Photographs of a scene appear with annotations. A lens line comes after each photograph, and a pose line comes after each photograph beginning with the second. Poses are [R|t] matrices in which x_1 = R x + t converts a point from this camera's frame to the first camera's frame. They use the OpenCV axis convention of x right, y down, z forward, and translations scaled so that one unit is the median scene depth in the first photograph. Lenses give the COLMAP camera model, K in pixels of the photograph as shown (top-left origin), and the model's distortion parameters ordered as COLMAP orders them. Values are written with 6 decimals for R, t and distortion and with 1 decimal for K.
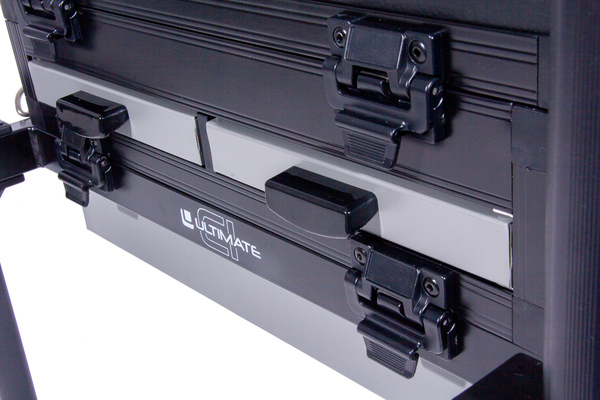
lens RADIAL K [[931.6, 0, 300.3], [0, 931.6, 209.5], [0, 0, 1]] dist [0.005663, 0.018769]
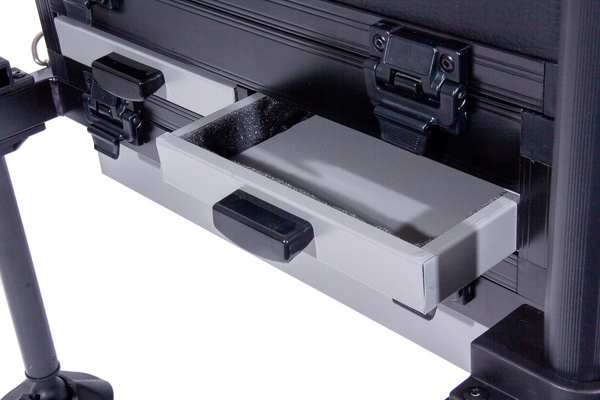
lens RADIAL K [[1074.3, 0, 300.0], [0, 1074.3, 200.0], [0, 0, 1]] dist [0.074052, 0.150321]
pose [[0.998923, -0.003238, 0.046294, -0.117688], [-0.000764, 0.996281, 0.086158, -0.096403], [-0.046401, -0.086100, 0.995205, -0.375050]]
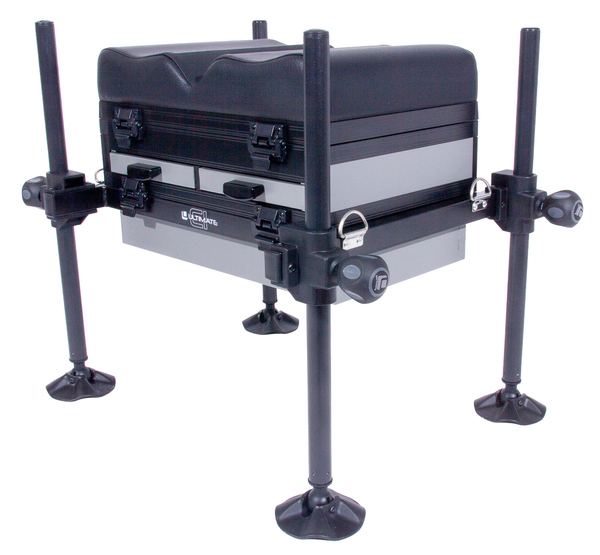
lens RADIAL K [[892.4, 0, 300.2], [0, 892.4, 260.3], [0, 0, 1]] dist [-0.041434, -0.014024]
pose [[0.994411, 0.059335, 0.087328, -0.031028], [-0.044057, 0.984886, -0.167505, 0.653123], [-0.095947, 0.162722, 0.981996, -1.617801]]
